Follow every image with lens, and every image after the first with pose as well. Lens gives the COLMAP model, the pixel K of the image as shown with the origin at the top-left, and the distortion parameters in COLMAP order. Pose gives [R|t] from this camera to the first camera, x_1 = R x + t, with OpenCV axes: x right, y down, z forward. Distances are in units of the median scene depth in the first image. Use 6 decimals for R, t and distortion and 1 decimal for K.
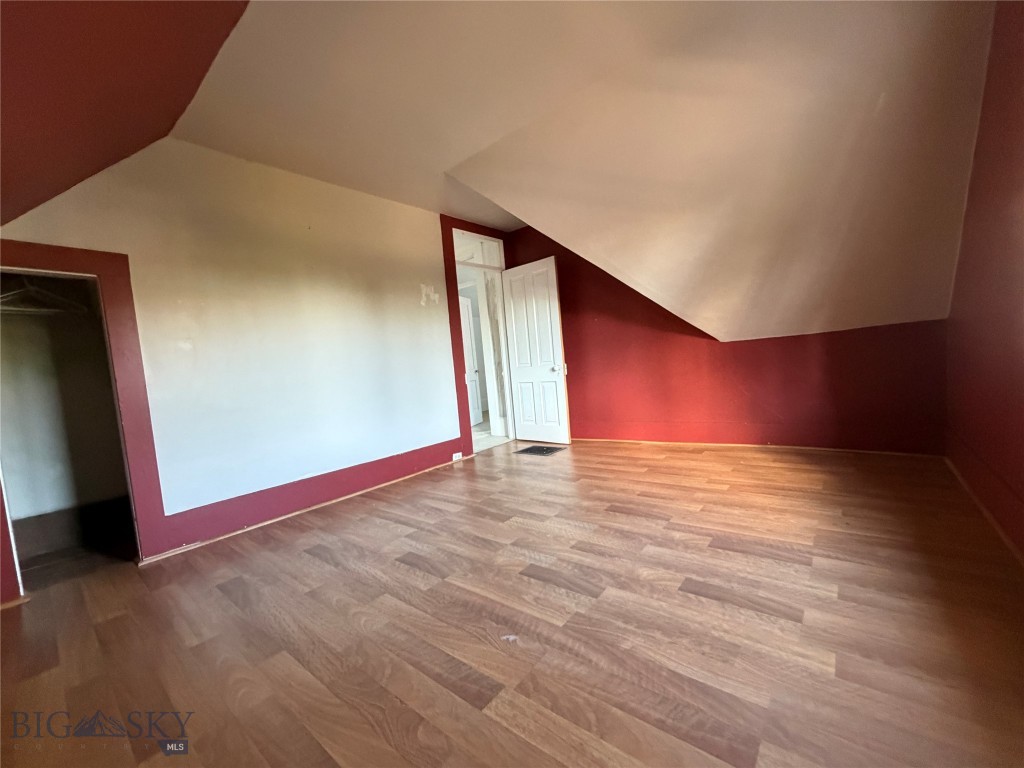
lens RADIAL K [[410.0, 0, 509.6], [0, 410.0, 387.6], [0, 0, 1]] dist [0.000905, 0.000539]
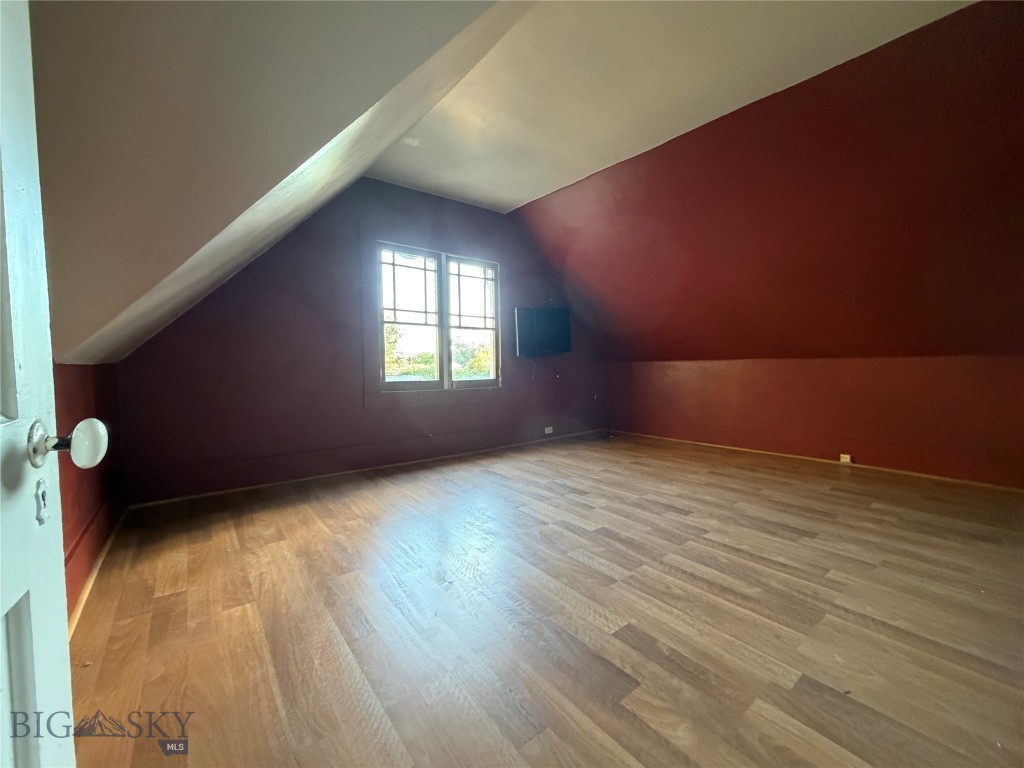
lens RADIAL K [[410.0, 0, 509.6], [0, 410.0, 387.6], [0, 0, 1]] dist [0.000905, 0.000539]
pose [[-0.974094, 0.090521, 0.207237, -0.030785], [0.111972, 0.989235, 0.094213, -0.110745], [-0.196478, 0.114977, -0.973744, 2.006630]]
